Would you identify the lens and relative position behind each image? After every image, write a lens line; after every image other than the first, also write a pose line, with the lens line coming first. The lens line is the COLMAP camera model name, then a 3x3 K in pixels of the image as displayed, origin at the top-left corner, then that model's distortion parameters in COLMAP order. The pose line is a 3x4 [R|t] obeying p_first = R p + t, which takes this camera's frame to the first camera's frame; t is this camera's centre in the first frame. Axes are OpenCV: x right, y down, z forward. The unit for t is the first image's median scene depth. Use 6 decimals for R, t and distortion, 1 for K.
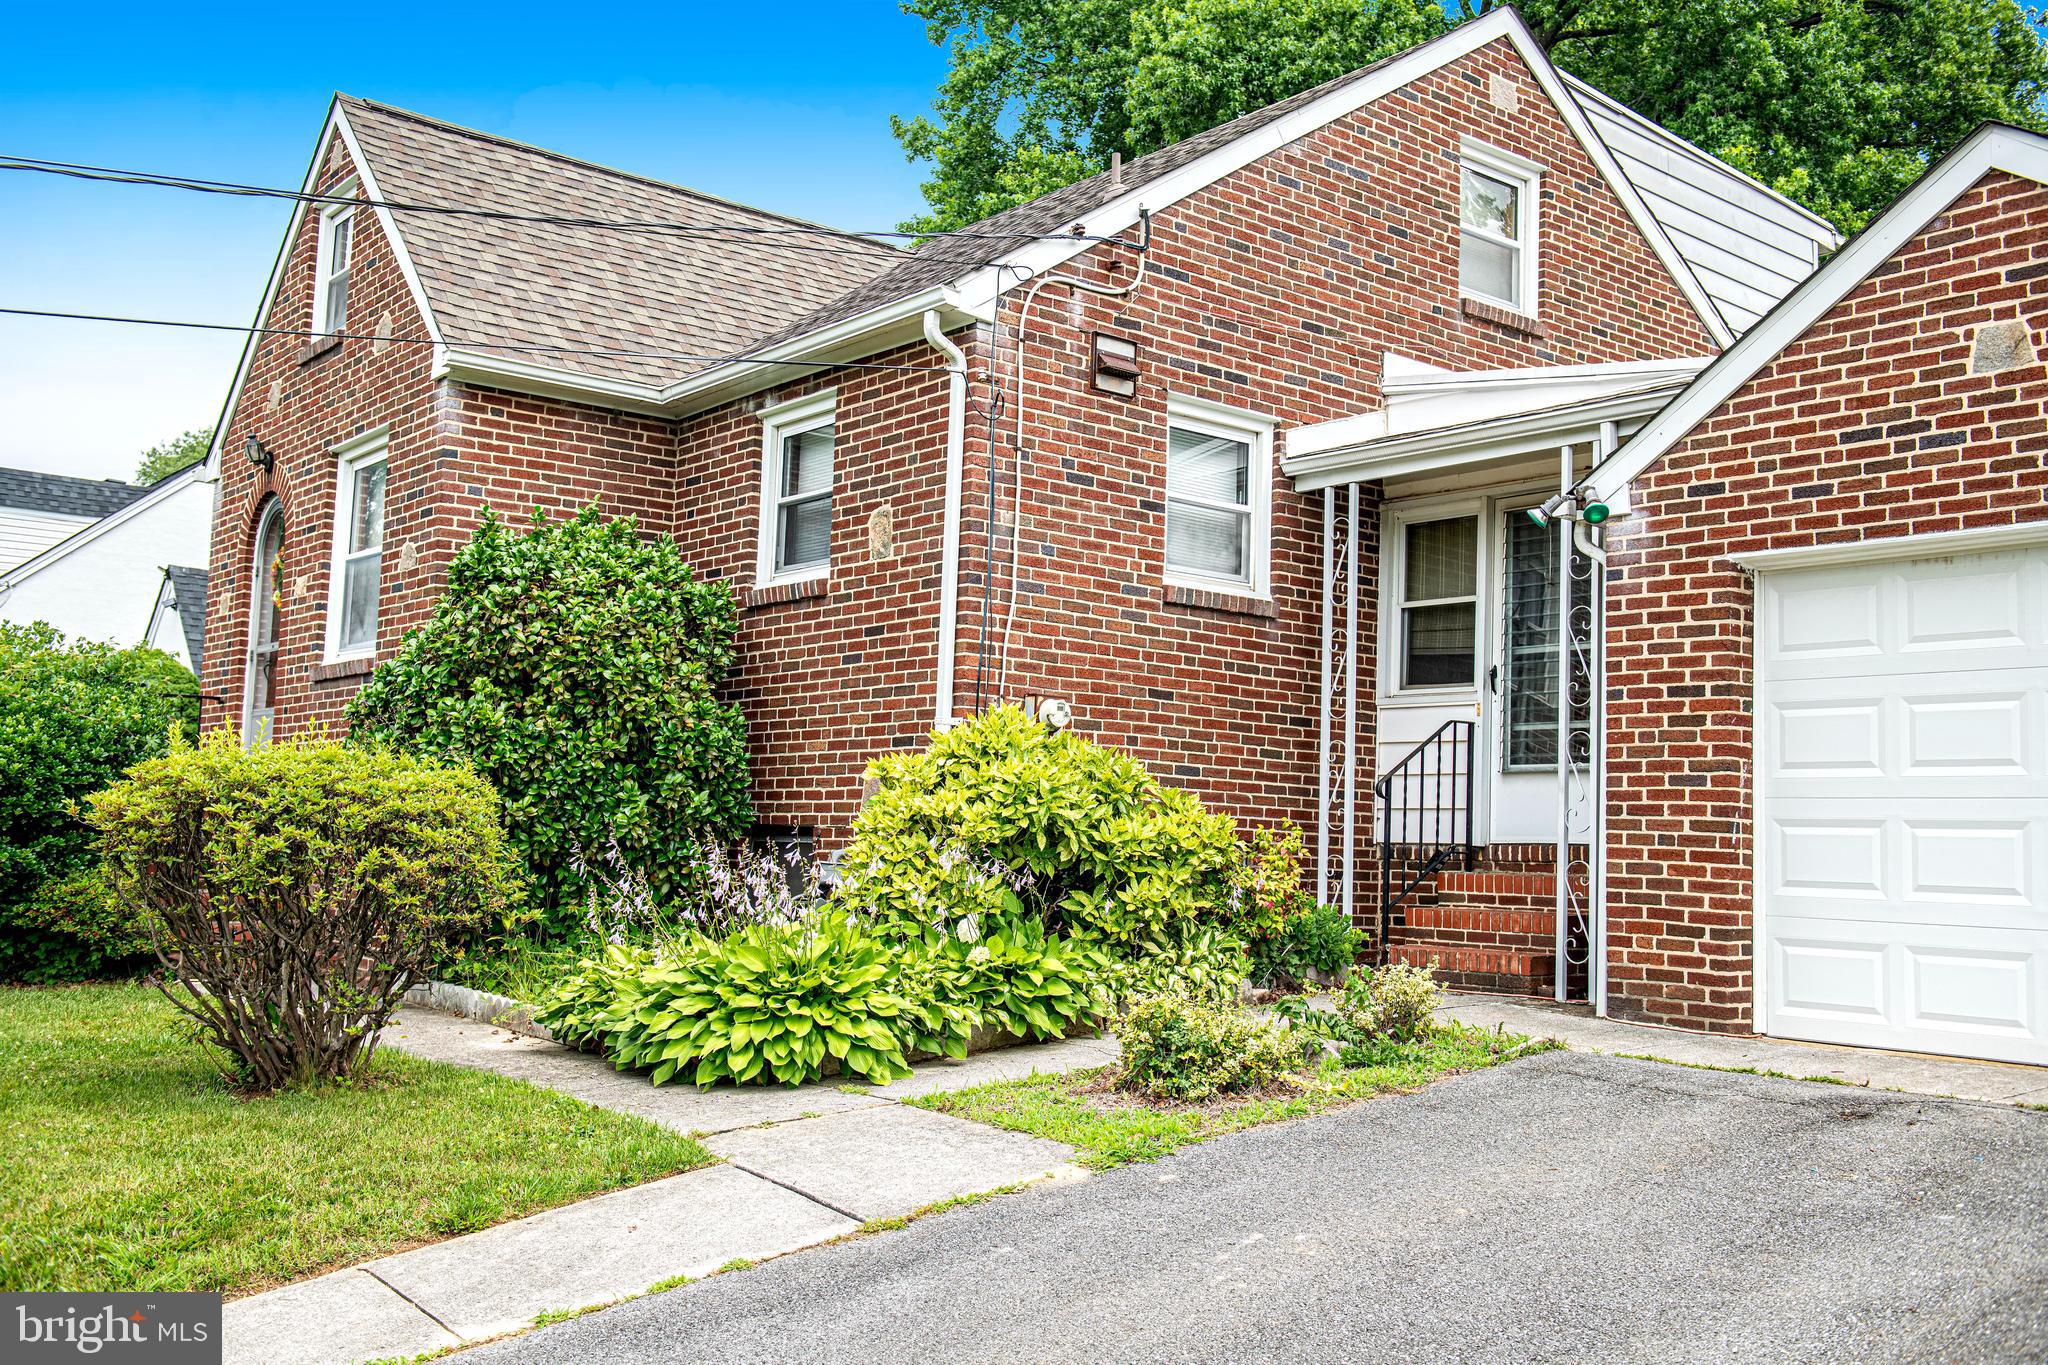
lens RADIAL K [[1931.8, 0, 1026.3], [0, 1931.8, 677.8], [0, 0, 1]] dist [0.015630, 0.000000]
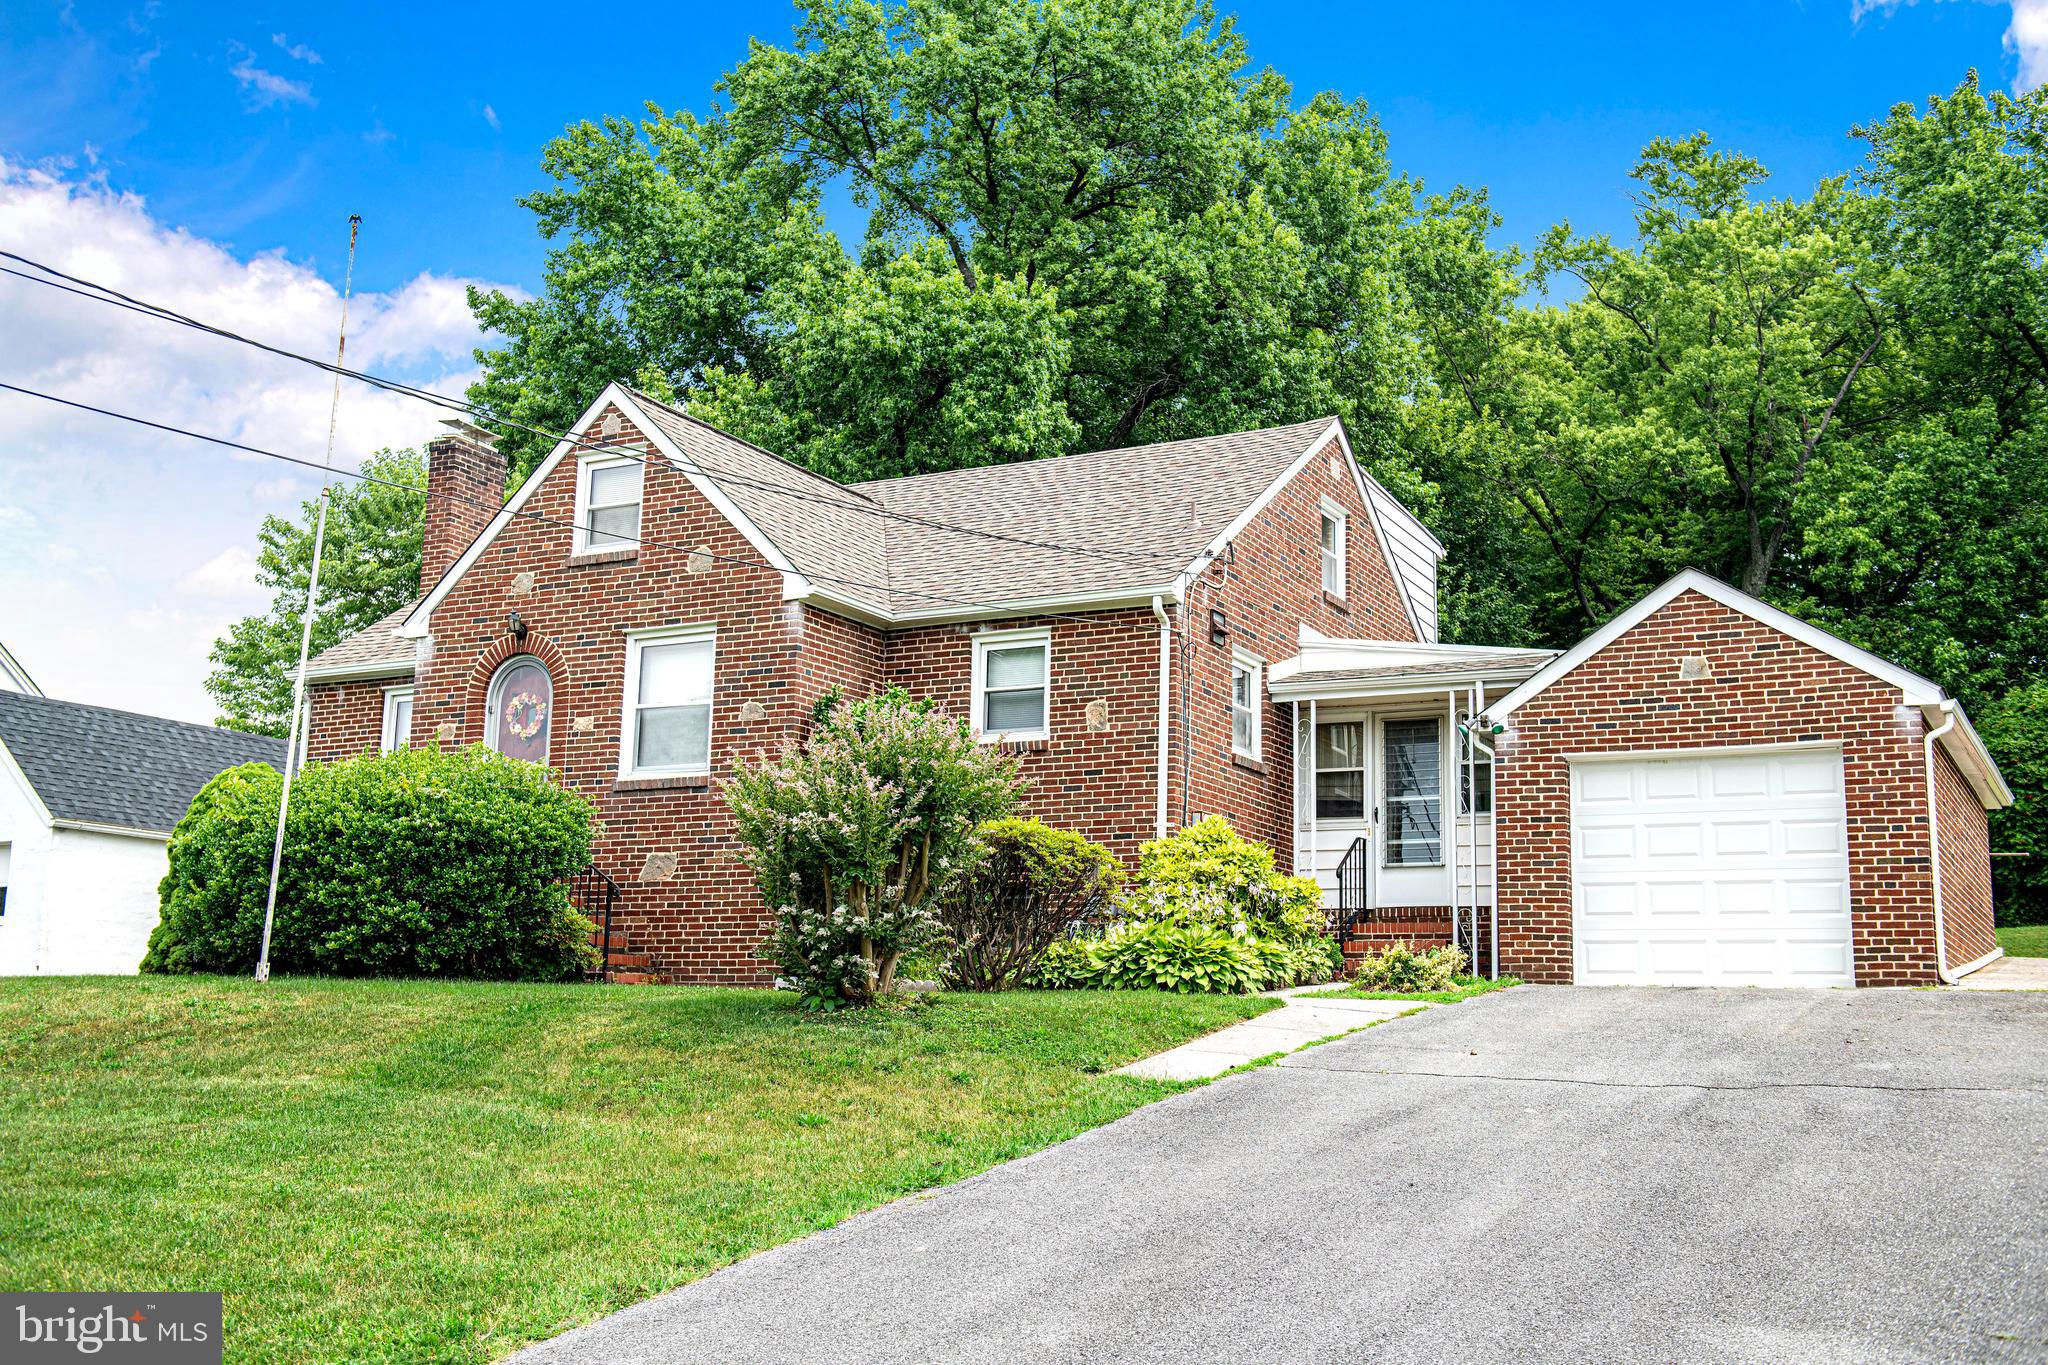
lens RADIAL K [[2212.7, 0, 1029.4], [0, 2212.7, 676.4], [0, 0, 1]] dist [0.063063, 0.000000]
pose [[0.917455, 0.060128, 0.393269, -0.959497], [-0.028470, 0.995901, -0.085849, 0.064739], [-0.396819, 0.067566, 0.915407, -0.829572]]
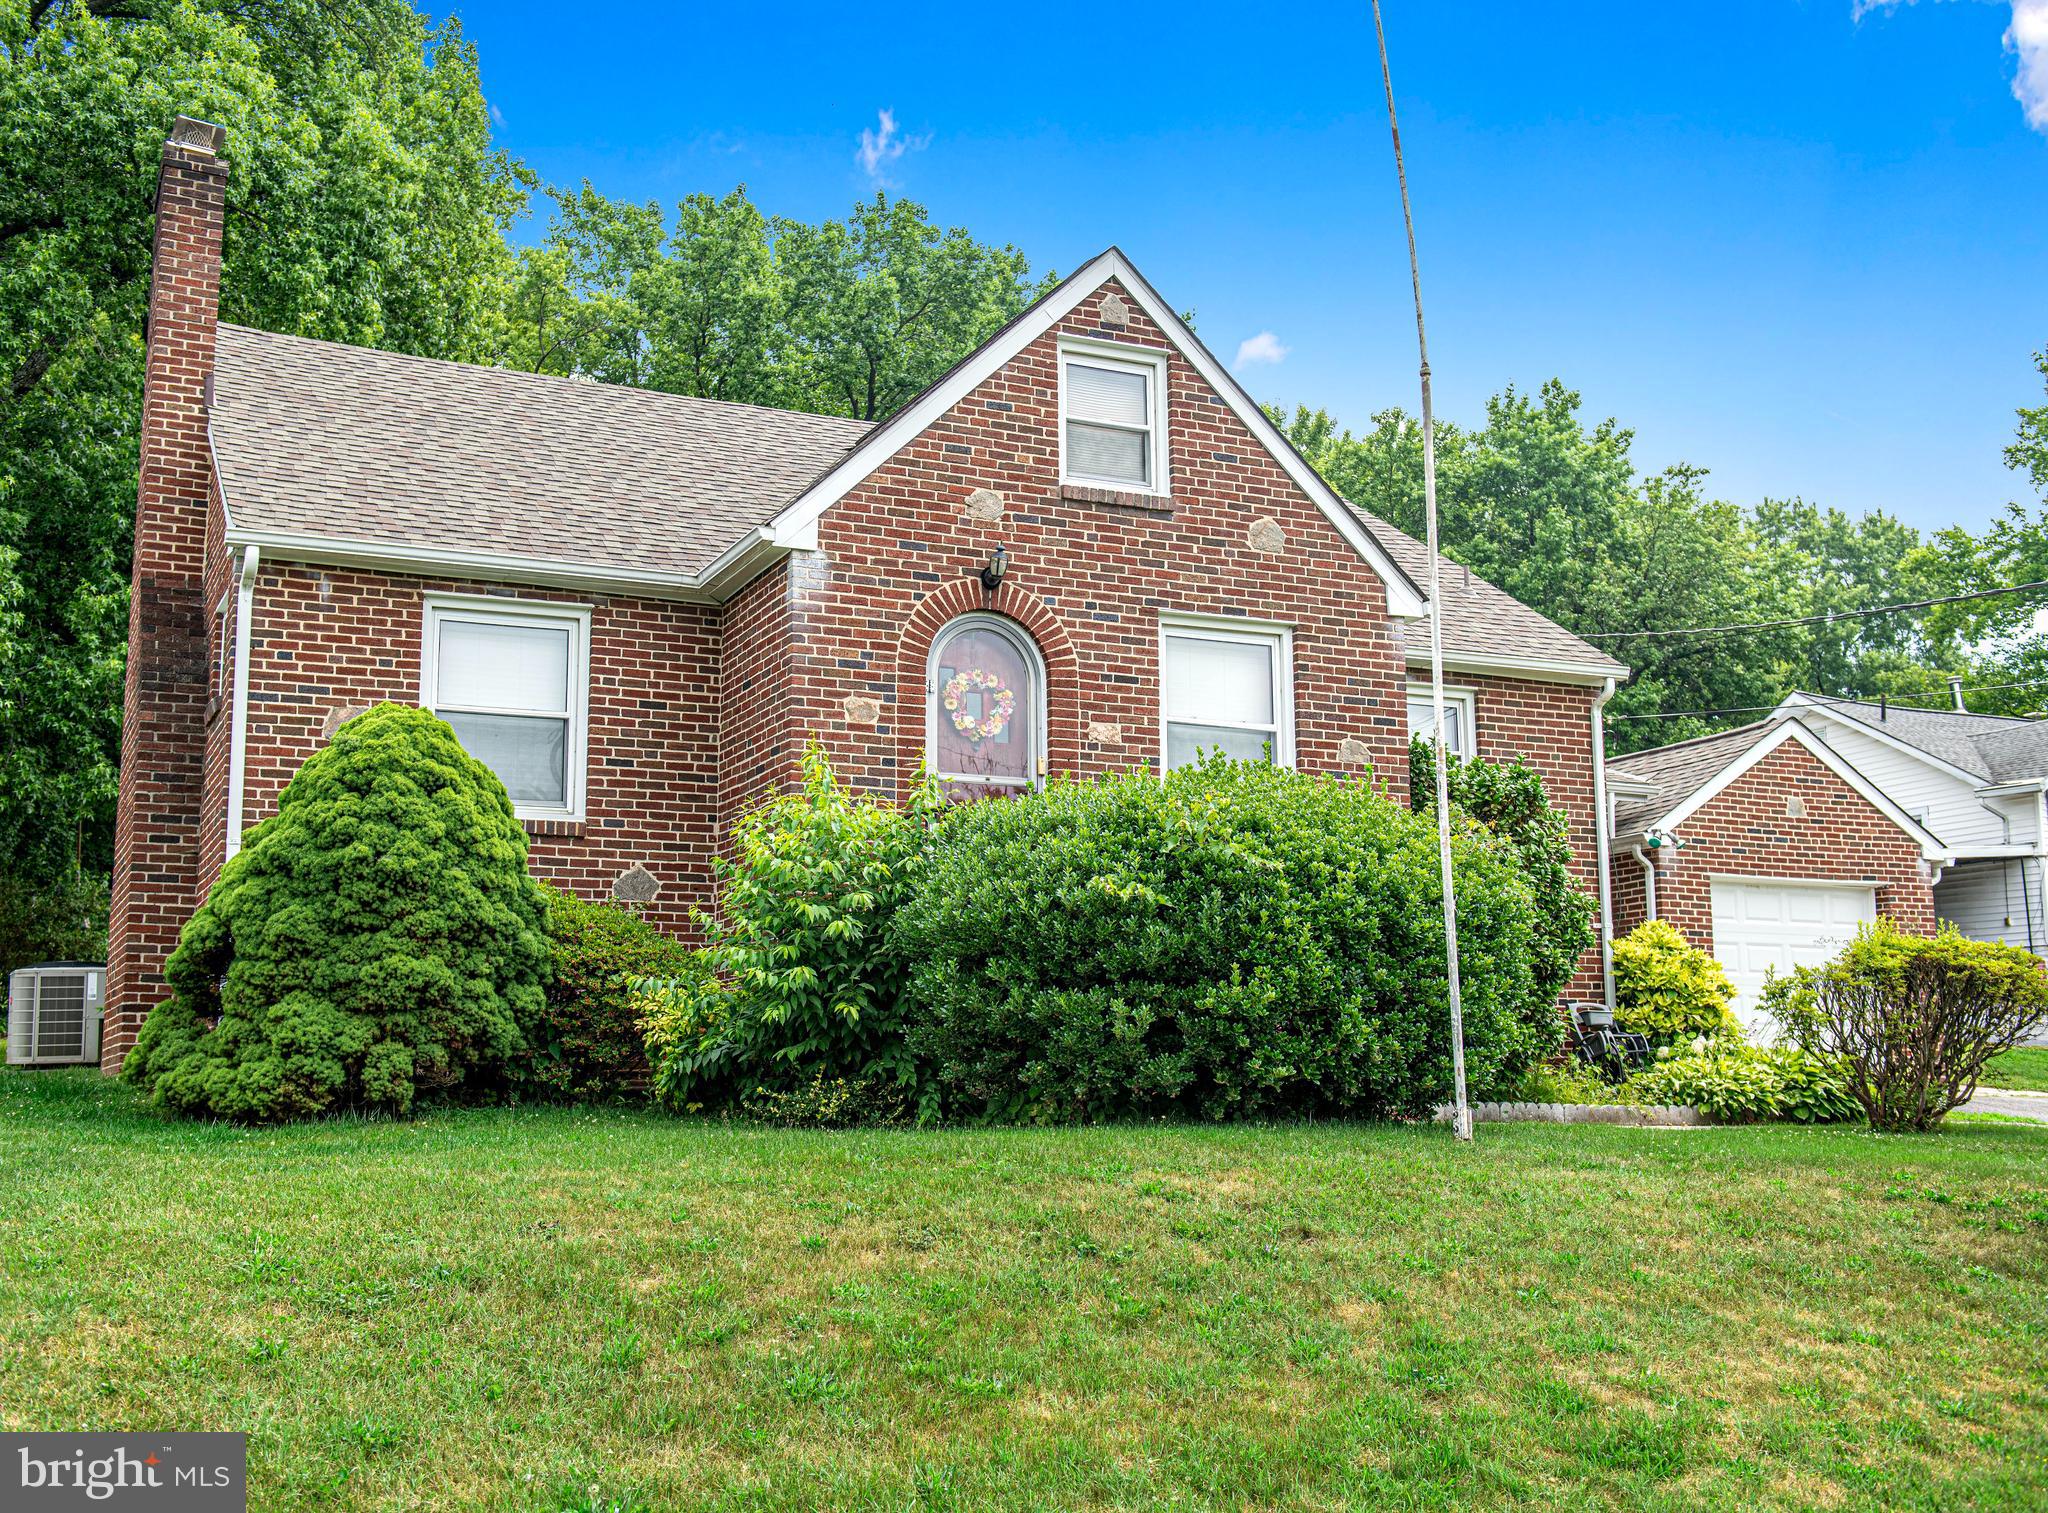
lens RADIAL K [[2162.9, 0, 1018.3], [0, 2162.9, 754.8], [0, 0, 1]] dist [-0.004163, 0.000000]
pose [[0.221003, 0.123567, 0.967413, -1.934139], [-0.078156, 0.990995, -0.108725, 0.115841], [-0.972136, -0.051580, 0.228671, 1.059942]]
